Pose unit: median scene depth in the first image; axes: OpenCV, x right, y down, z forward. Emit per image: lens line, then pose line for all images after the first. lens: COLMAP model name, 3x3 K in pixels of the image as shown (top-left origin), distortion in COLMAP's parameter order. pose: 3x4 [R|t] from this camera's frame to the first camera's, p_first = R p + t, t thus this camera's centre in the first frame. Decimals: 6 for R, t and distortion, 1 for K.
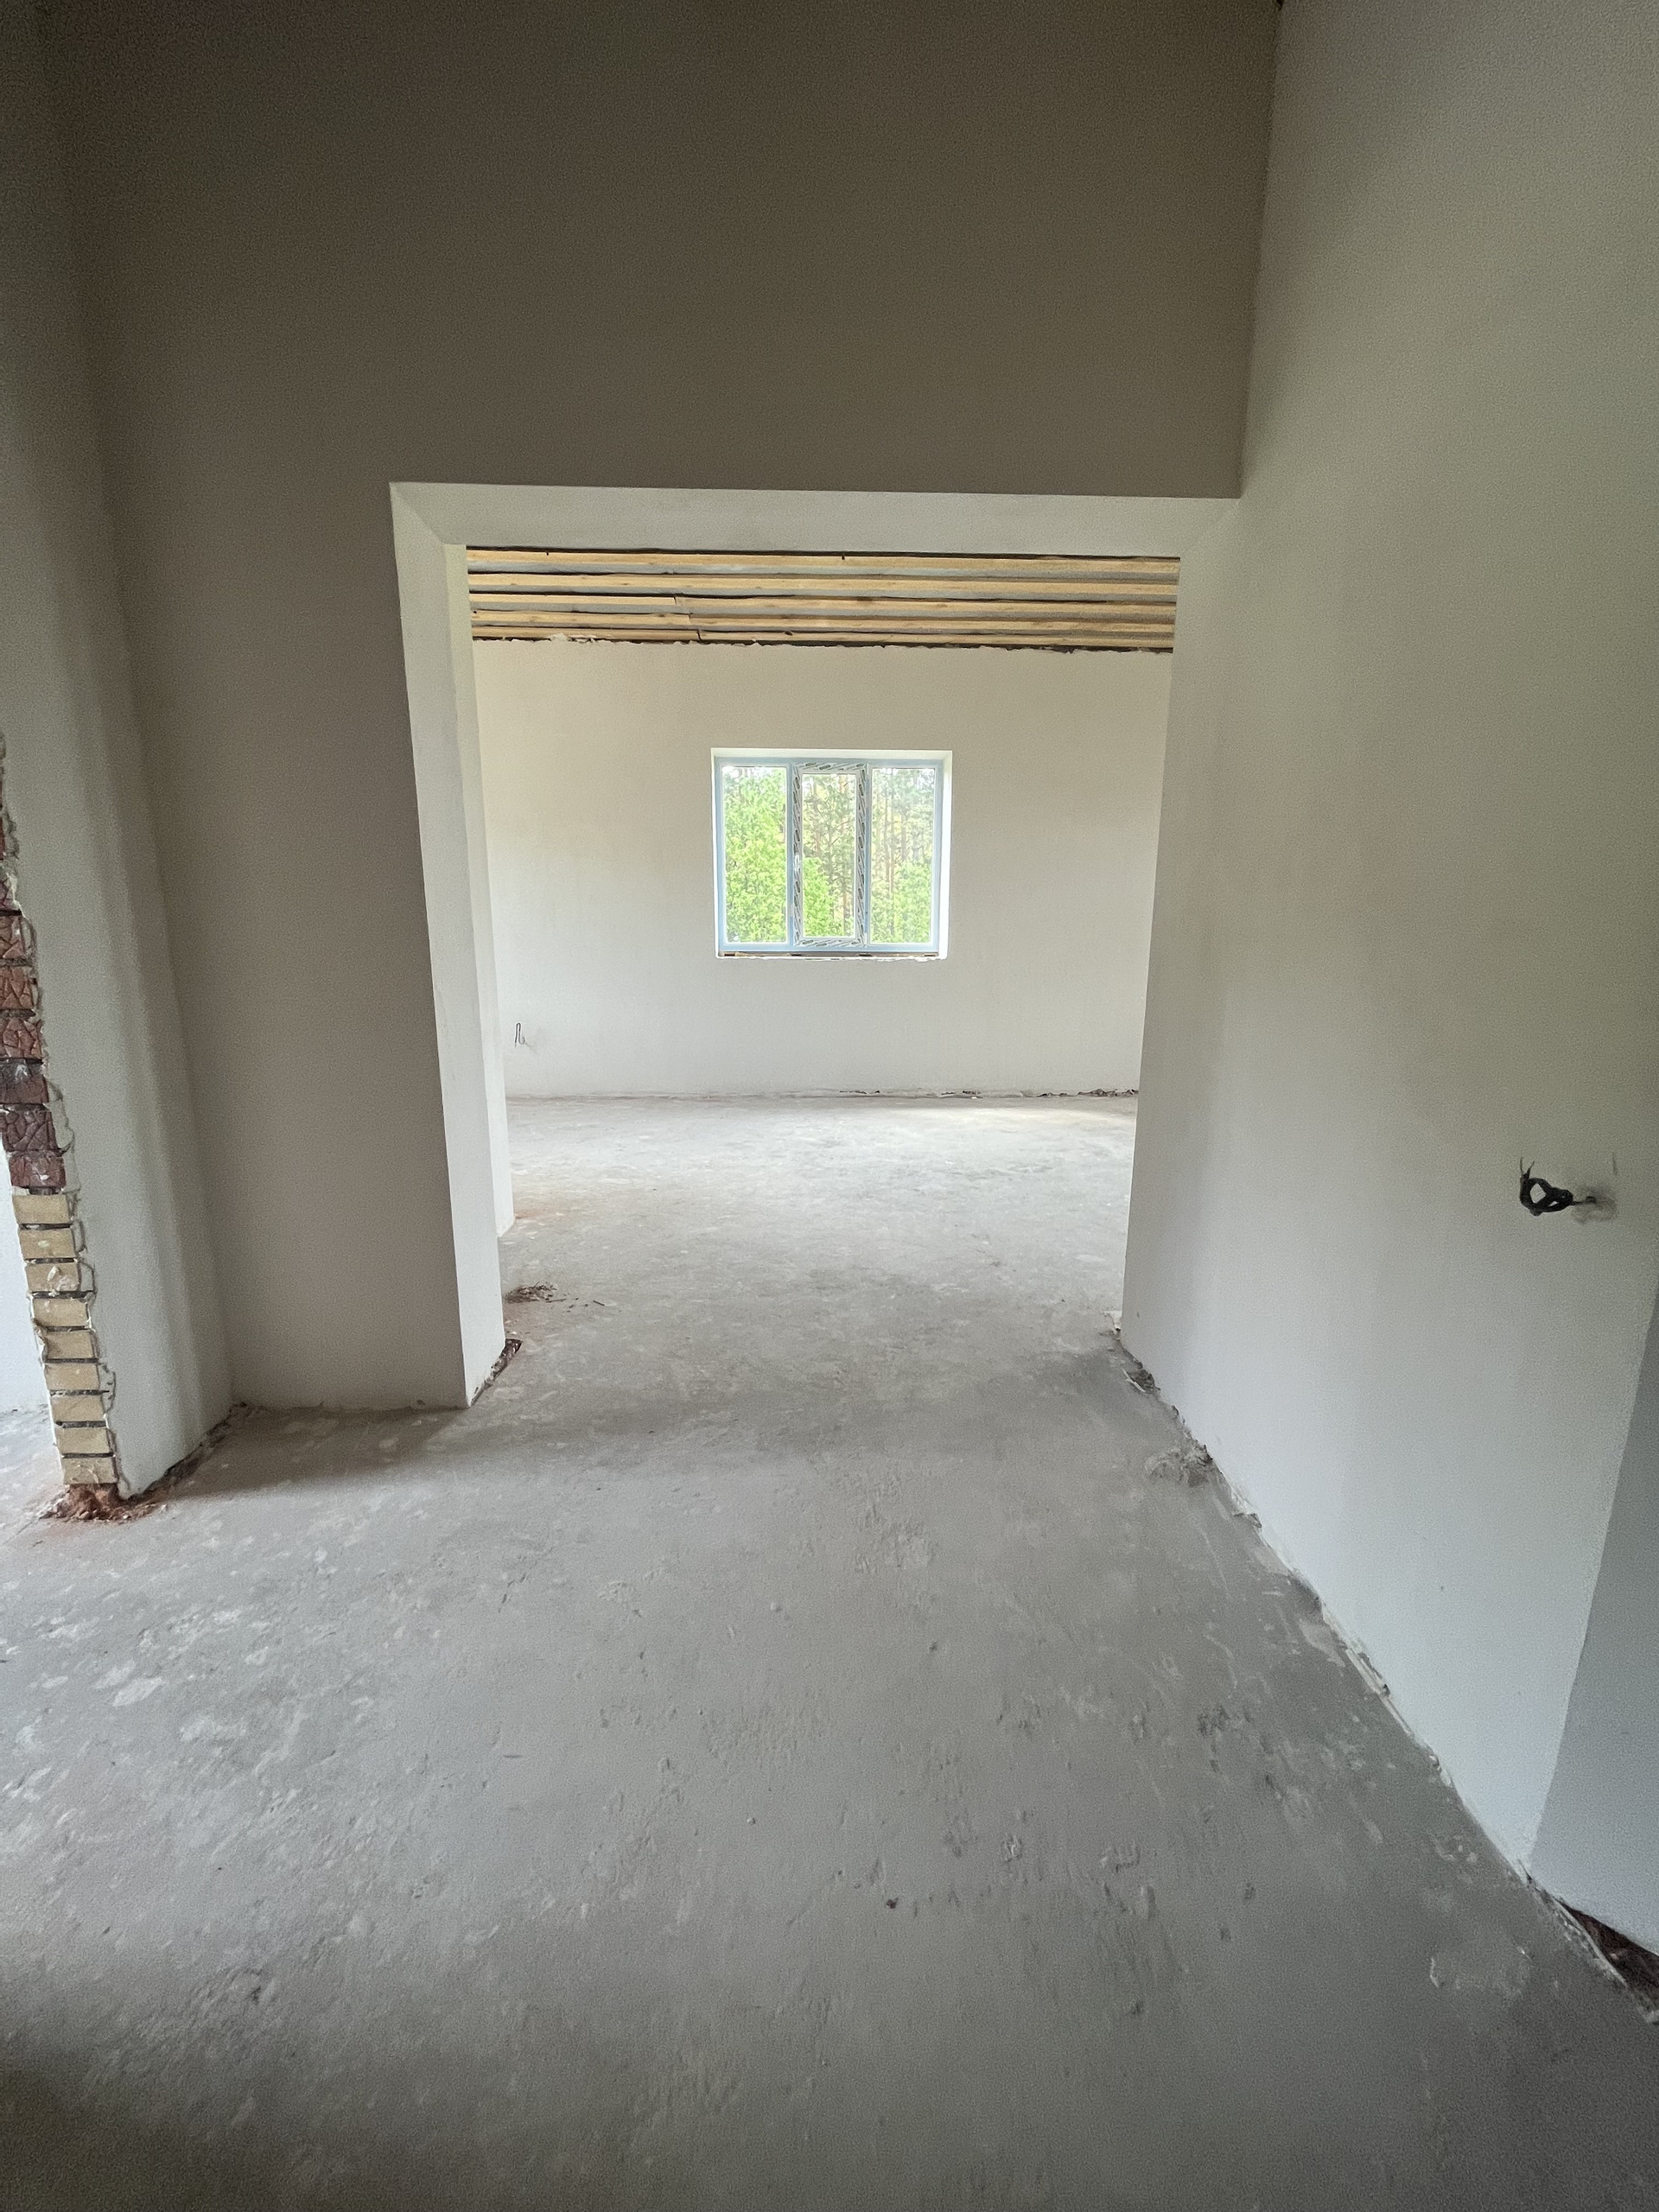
lens RADIAL K [[890.9, 0, 822.4], [0, 890.9, 1105.6], [0, 0, 1]] dist [0.001058, 0.000024]
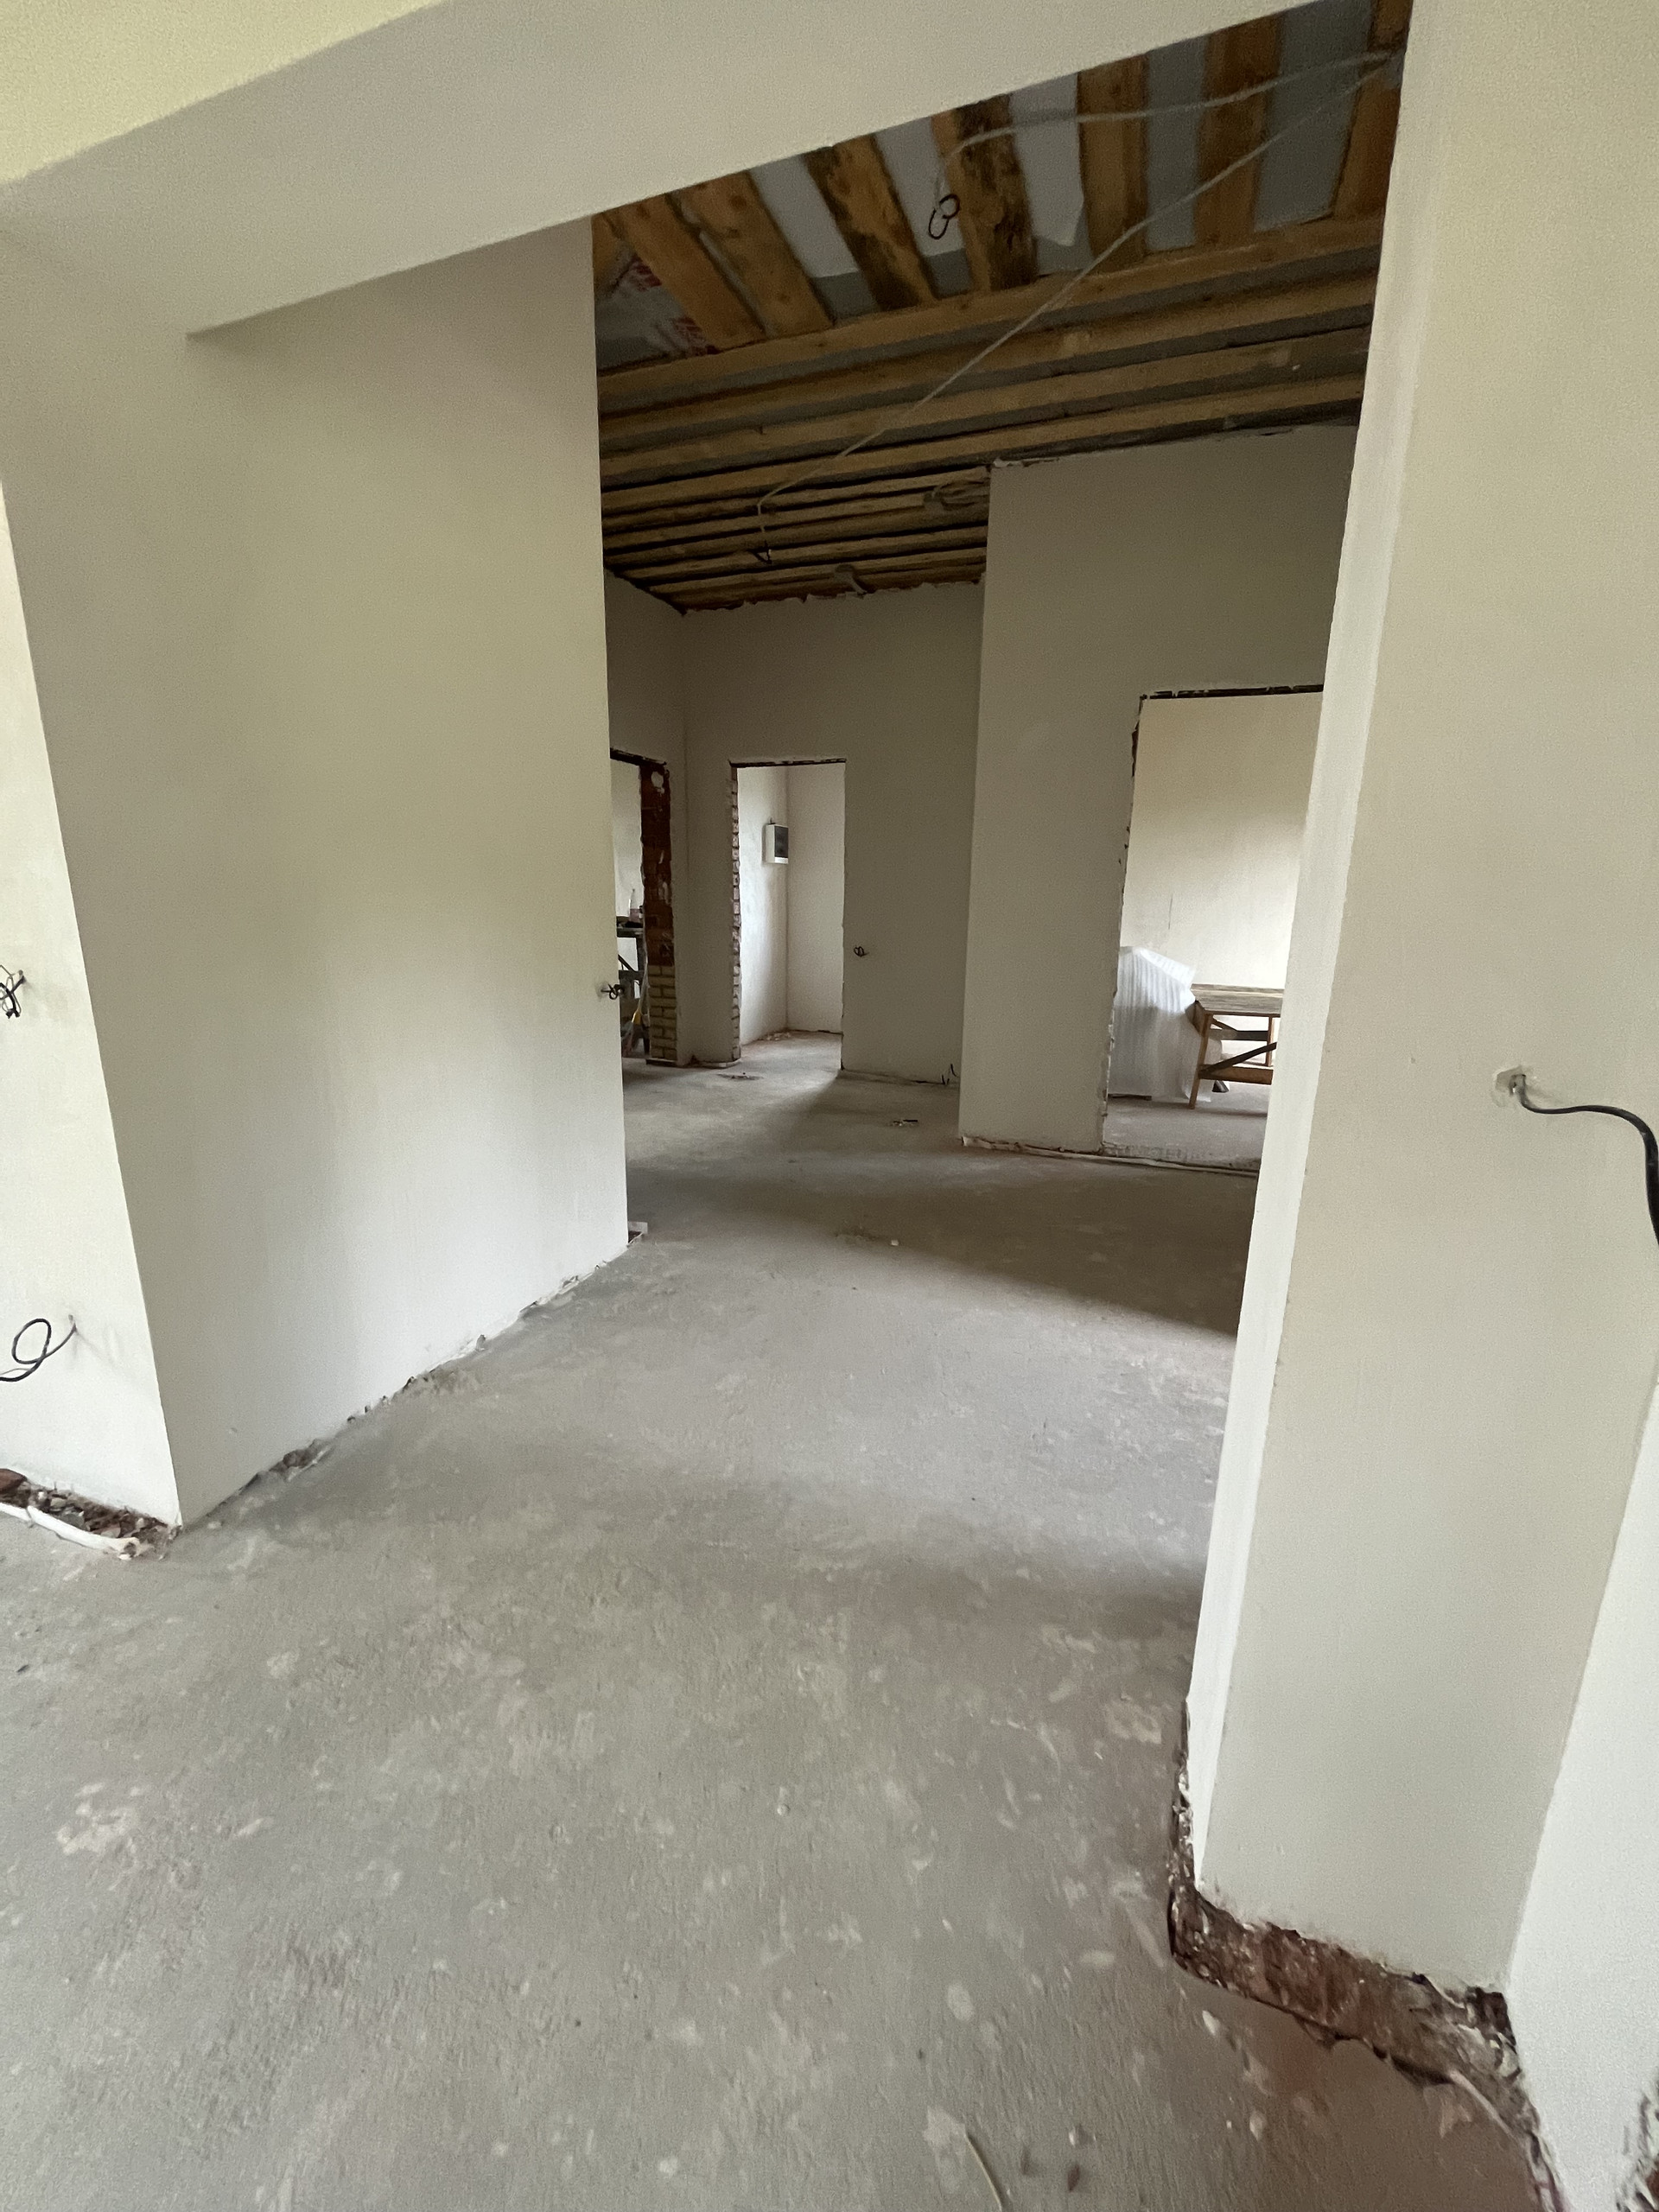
lens RADIAL K [[890.9, 0, 835.9], [0, 890.9, 1109.1], [0, 0, 1]] dist [0.001058, 0.000024]
pose [[-0.929297, -0.100828, 0.355303, -0.339323], [0.059781, 0.908264, 0.414105, -0.279701], [-0.364462, 0.406067, -0.838019, 1.390956]]
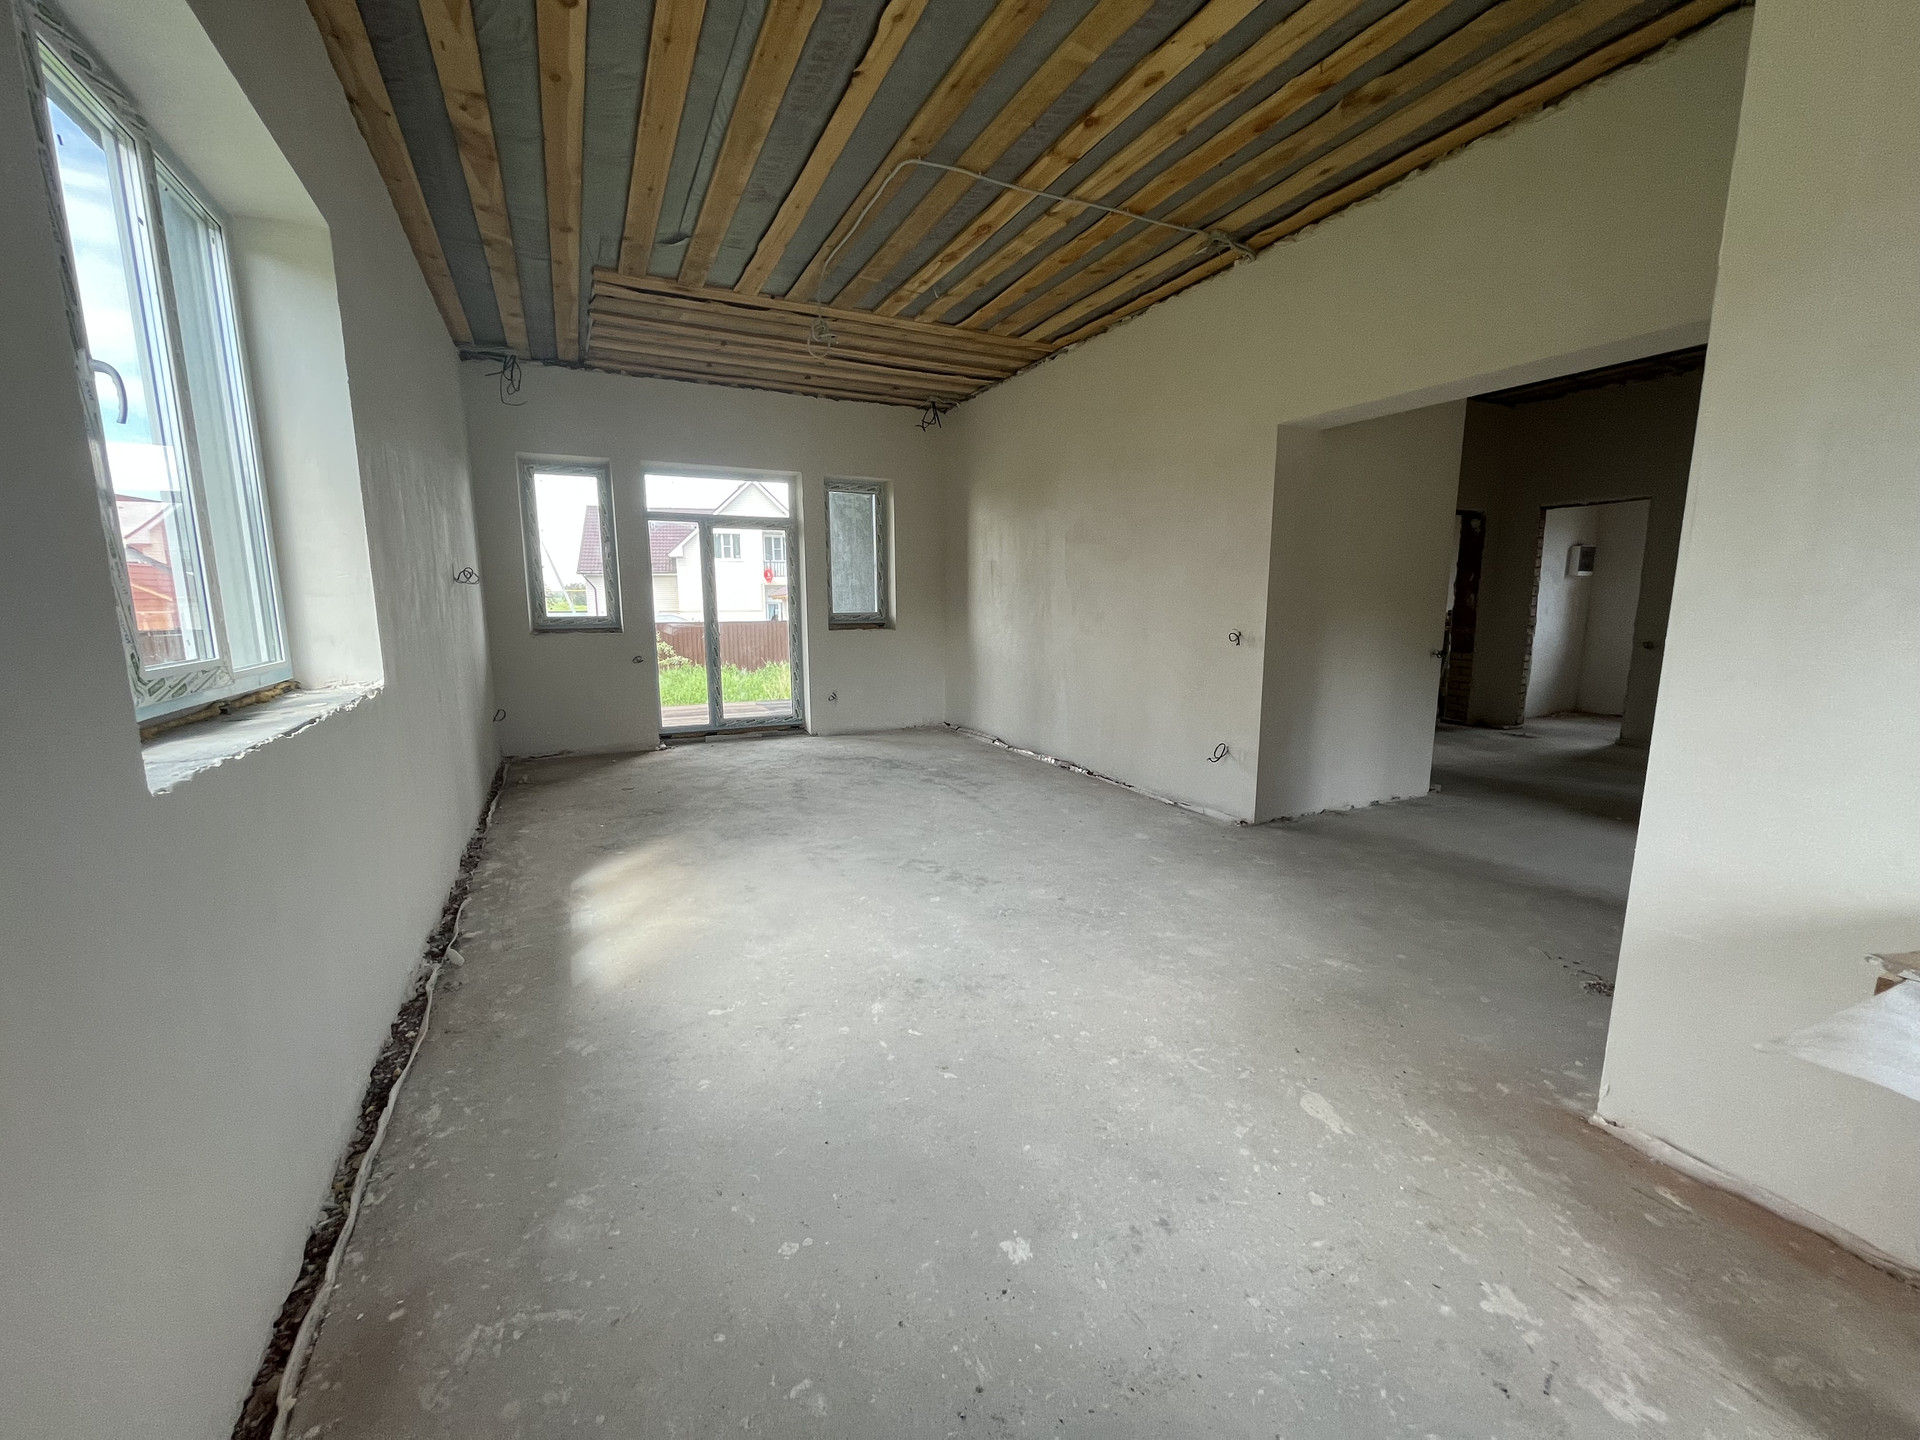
lens RADIAL K [[773.3, 0, 960.1], [0, 773.3, 719.8], [0, 0, 1]] dist [0.001058, 0.000024]
pose [[-0.422932, -0.138046, 0.895585, -0.923256], [0.189755, 0.952924, 0.236494, -0.497049], [-0.886071, 0.269963, -0.376827, 2.345623]]
